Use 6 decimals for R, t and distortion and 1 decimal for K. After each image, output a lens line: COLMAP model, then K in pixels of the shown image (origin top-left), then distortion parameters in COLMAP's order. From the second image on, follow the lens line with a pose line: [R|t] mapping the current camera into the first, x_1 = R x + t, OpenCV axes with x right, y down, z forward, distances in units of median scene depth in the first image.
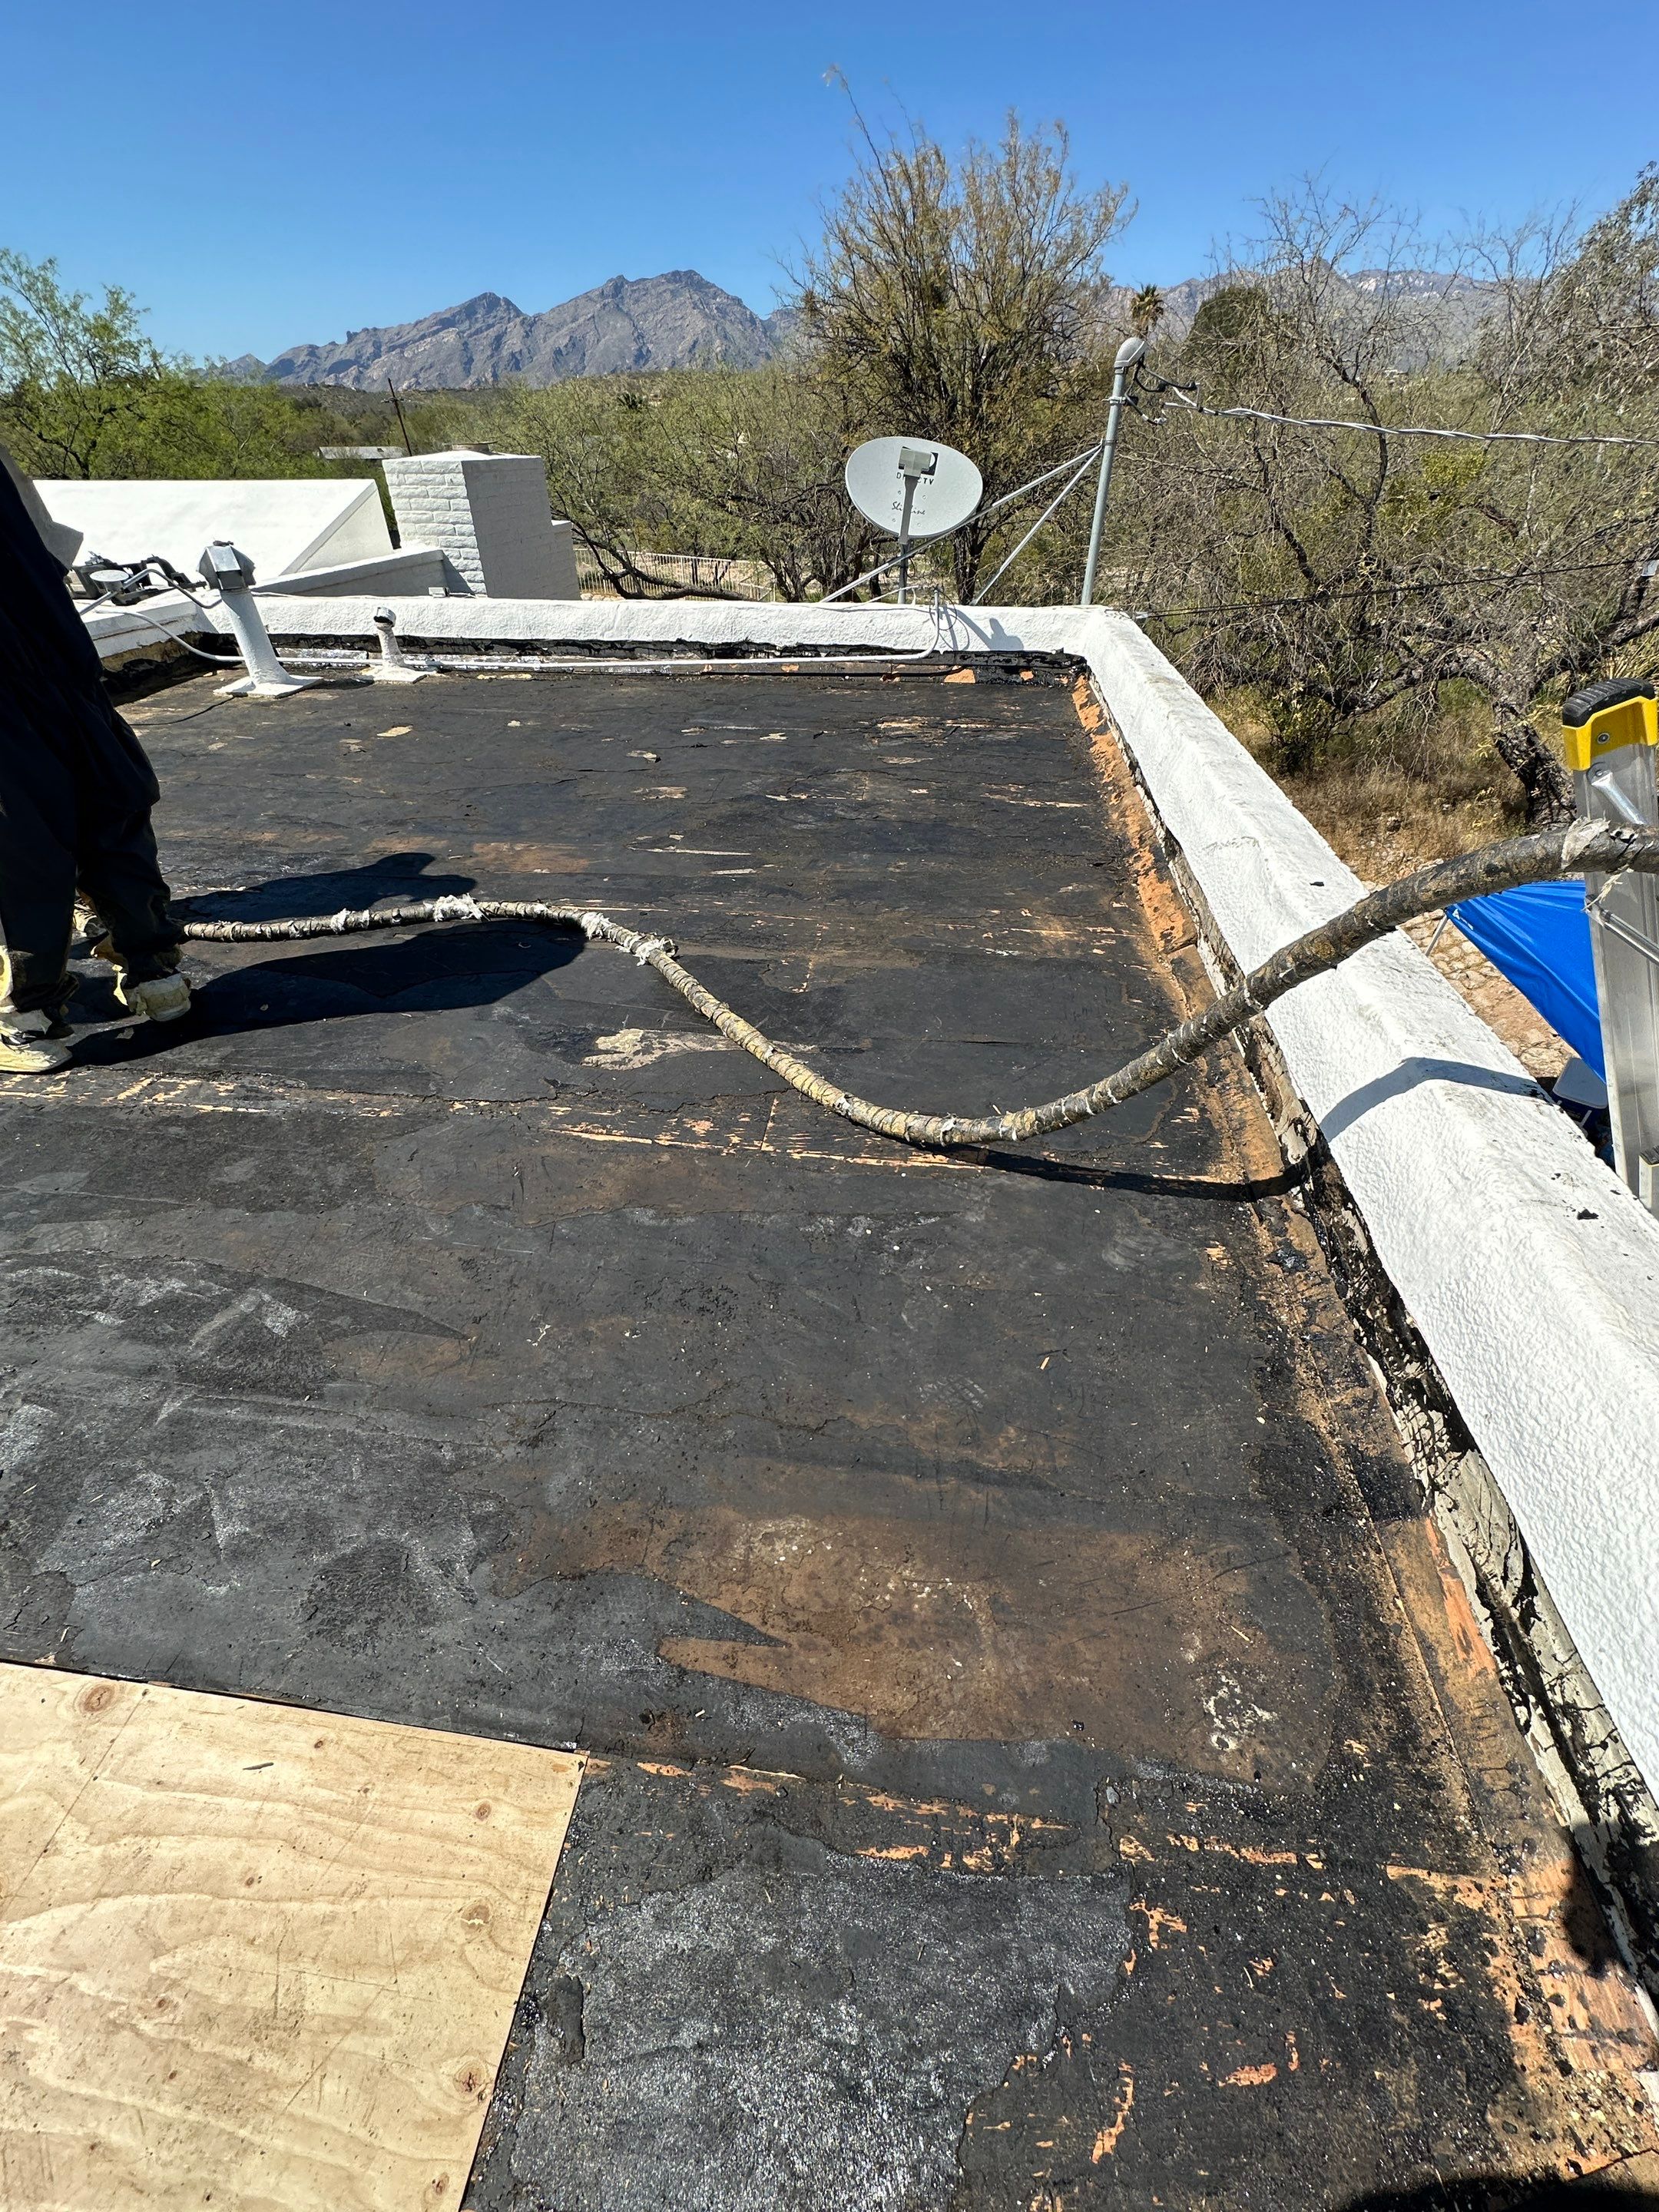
lens RADIAL K [[897.9, 0, 810.5], [0, 897.9, 1099.0], [0, 0, 1]] dist [0.000579, 0.000072]
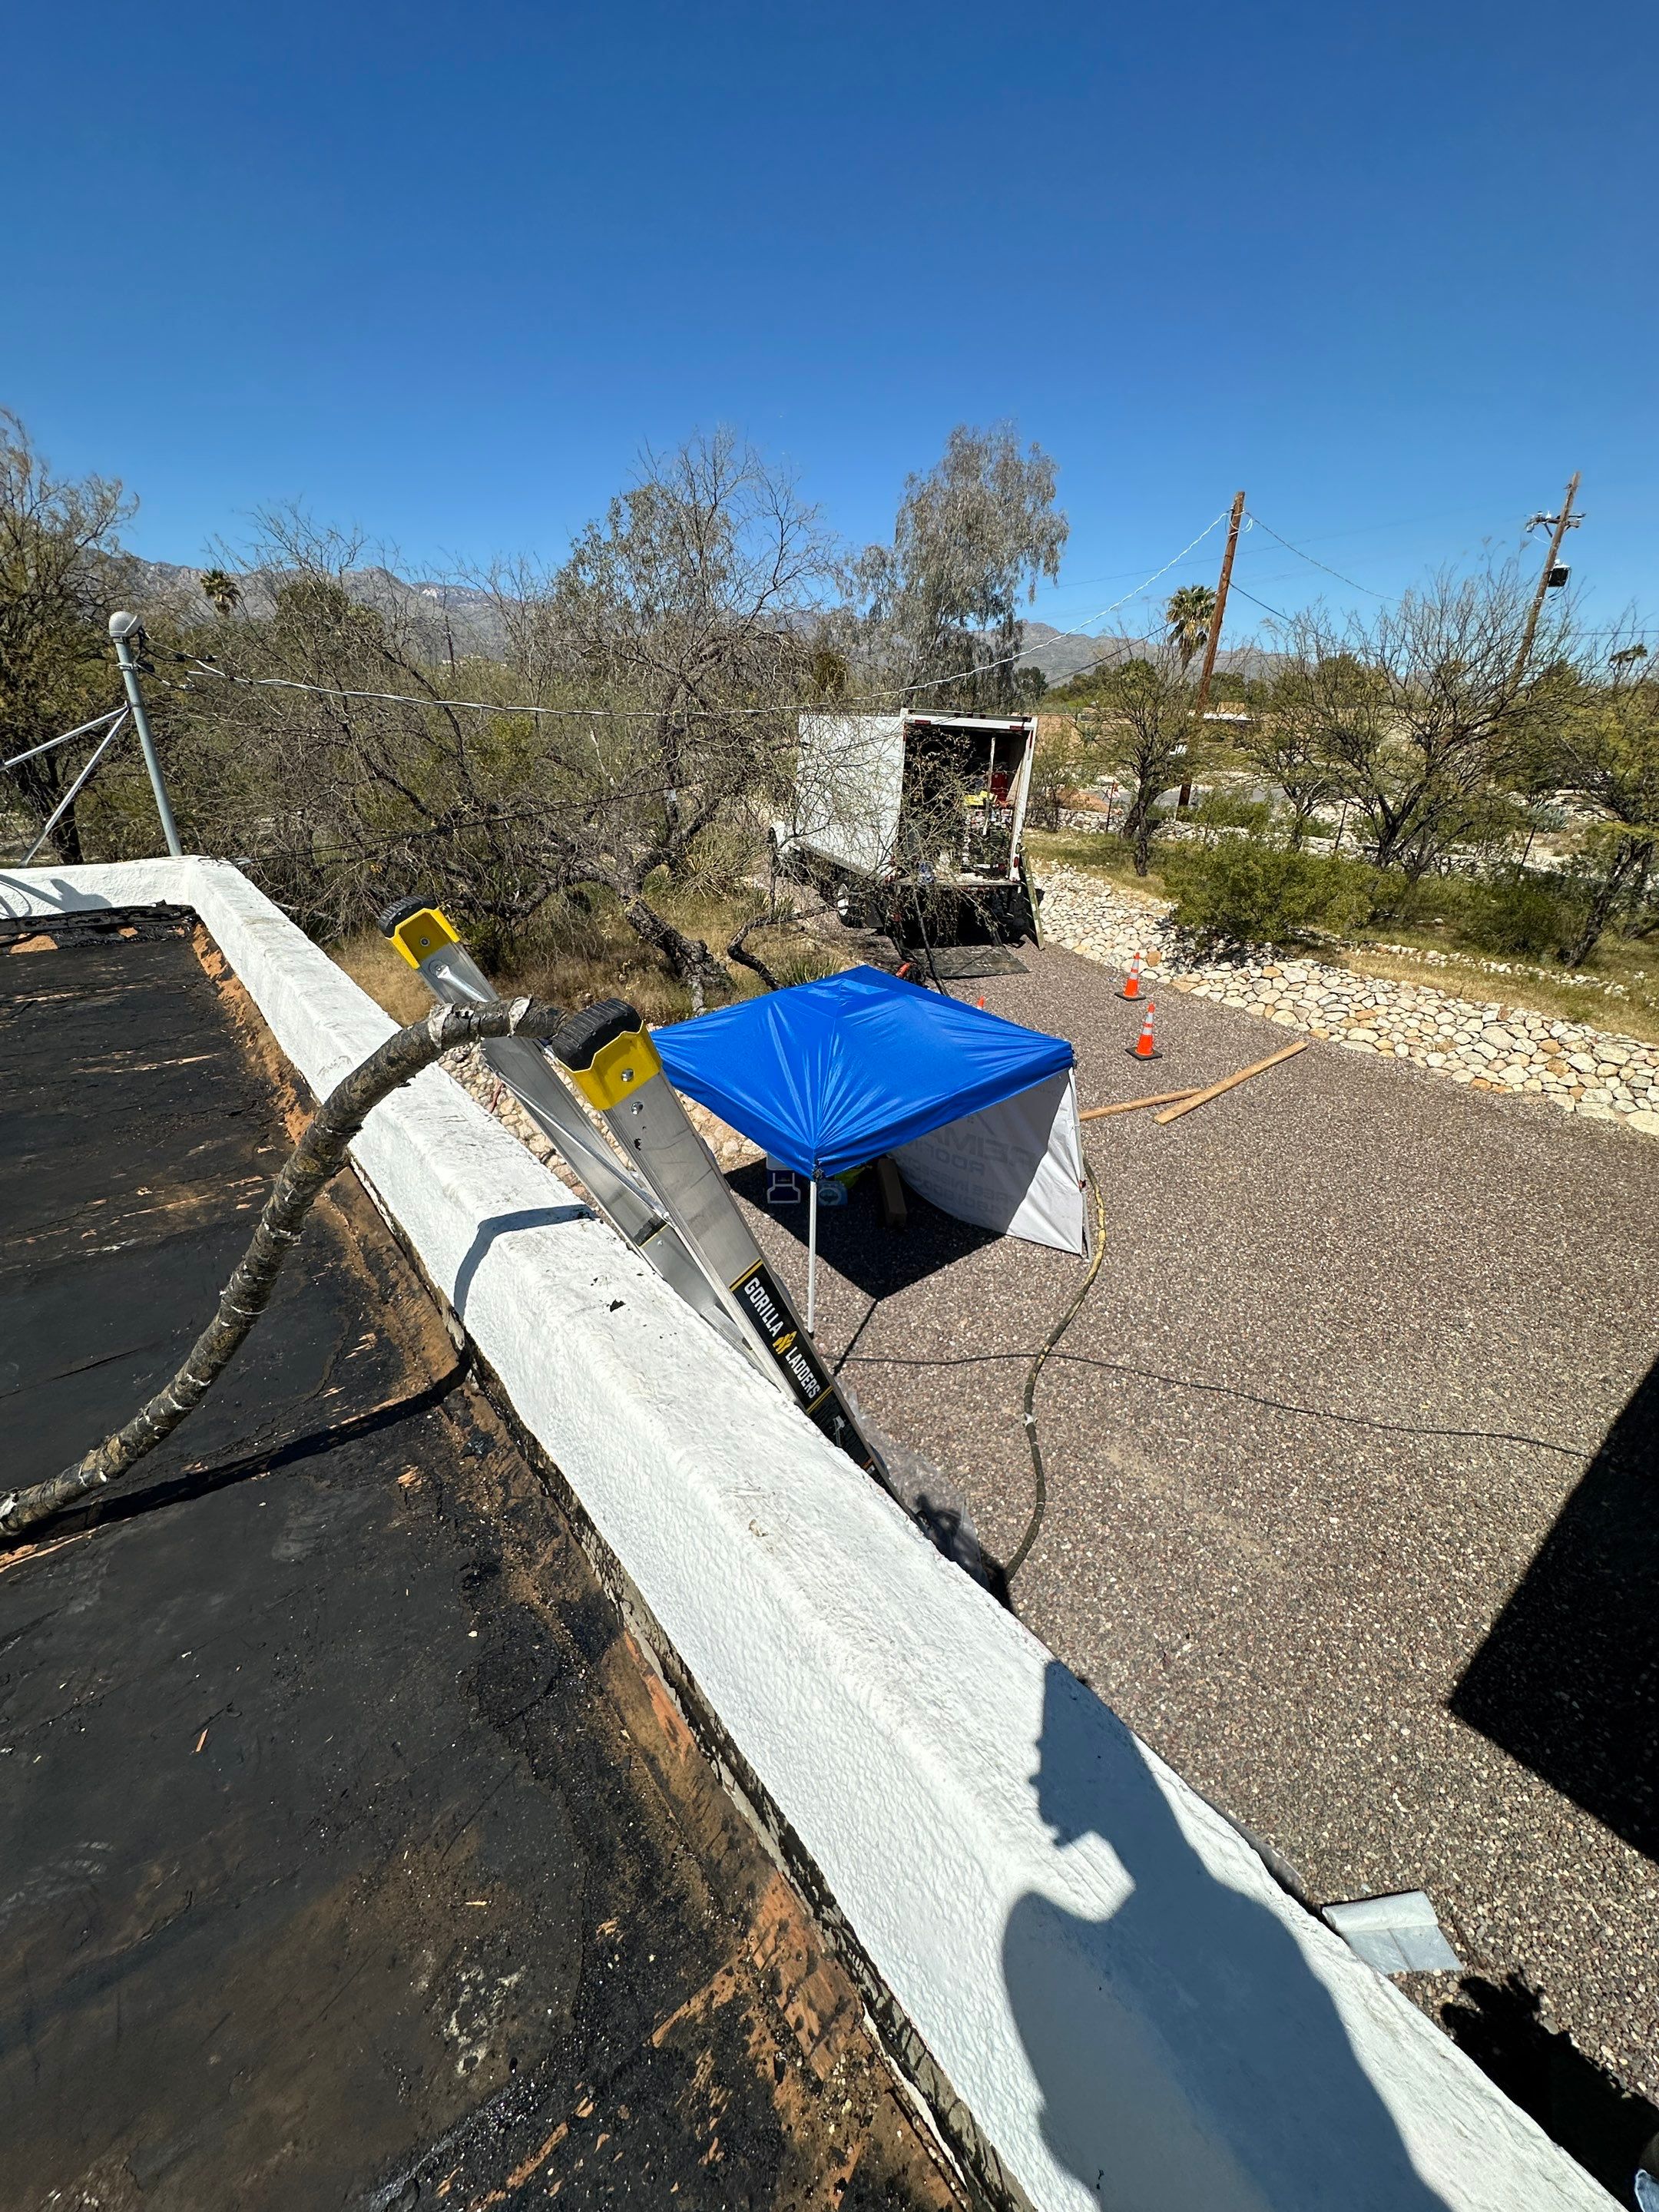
lens RADIAL K [[894.6, 0, 843.3], [0, 894.6, 1094.1], [0, 0, 1]] dist [0.000115, 0.000353]
pose [[0.691164, -0.264046, 0.672735, 0.224257], [0.406231, 0.911833, -0.059468, 0.042770], [-0.597720, 0.314388, 0.737490, -0.078442]]
